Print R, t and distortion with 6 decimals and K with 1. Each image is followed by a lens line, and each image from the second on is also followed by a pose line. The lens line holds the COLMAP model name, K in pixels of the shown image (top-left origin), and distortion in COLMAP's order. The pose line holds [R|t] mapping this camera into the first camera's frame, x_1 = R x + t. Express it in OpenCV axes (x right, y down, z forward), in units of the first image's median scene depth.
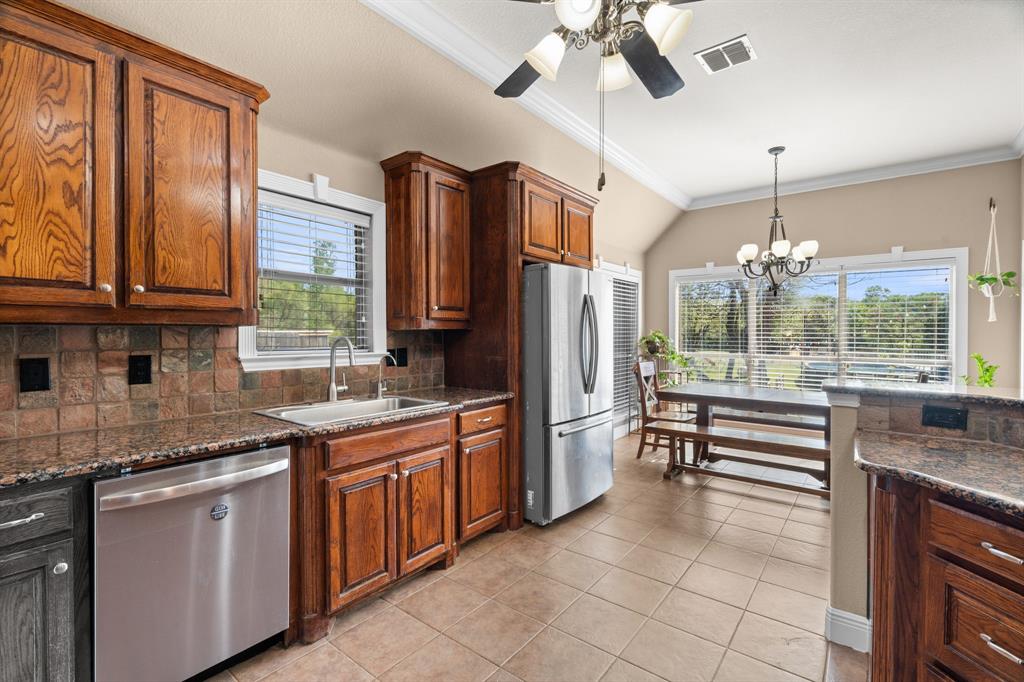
lens RADIAL K [[461.5, 0, 512.7], [0, 461.5, 324.5], [0, 0, 1]] dist [-0.003800, 0.000398]
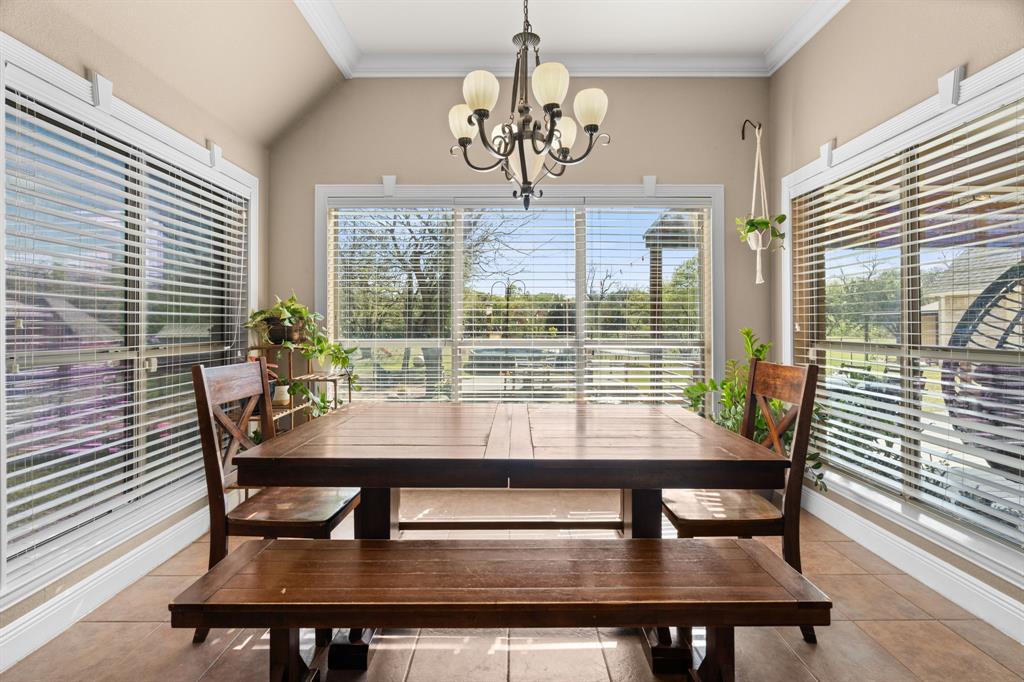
lens RADIAL K [[470.9, 0, 510.9], [0, 470.9, 325.6], [0, 0, 1]] dist [-0.007121, -0.000122]
pose [[0.787827, -0.004649, 0.615880, 0.189520], [-0.007076, 0.999837, 0.016599, 0.034359], [-0.615857, -0.017435, 0.787665, 0.450964]]
